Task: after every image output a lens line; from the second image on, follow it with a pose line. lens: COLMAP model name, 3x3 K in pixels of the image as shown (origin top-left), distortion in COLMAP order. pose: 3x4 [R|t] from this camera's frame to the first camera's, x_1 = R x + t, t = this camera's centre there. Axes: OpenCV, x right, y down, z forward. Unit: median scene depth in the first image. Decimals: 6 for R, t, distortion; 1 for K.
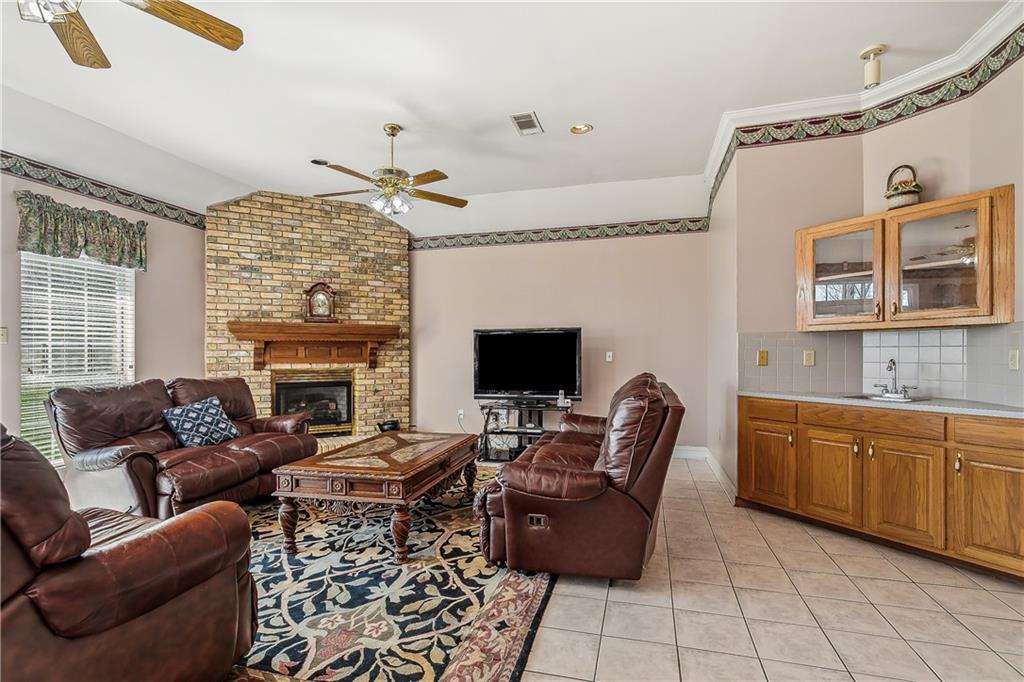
lens RADIAL K [[514.1, 0, 485.3], [0, 514.1, 312.3], [0, 0, 1]] dist [-0.002546, 0.001705]
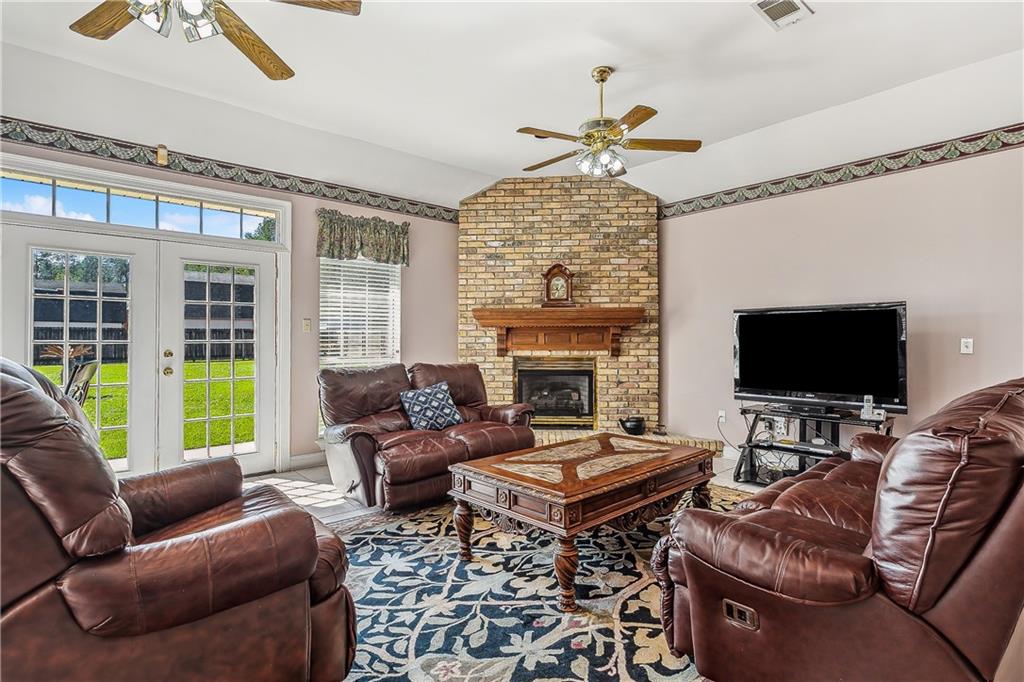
lens RADIAL K [[514.1, 0, 485.3], [0, 514.1, 312.3], [0, 0, 1]] dist [-0.002546, 0.001705]
pose [[0.838924, -0.027266, -0.543565, 0.095821], [0.042764, 0.998959, 0.015892, 0.010491], [0.542566, -0.036578, 0.839216, 0.165821]]
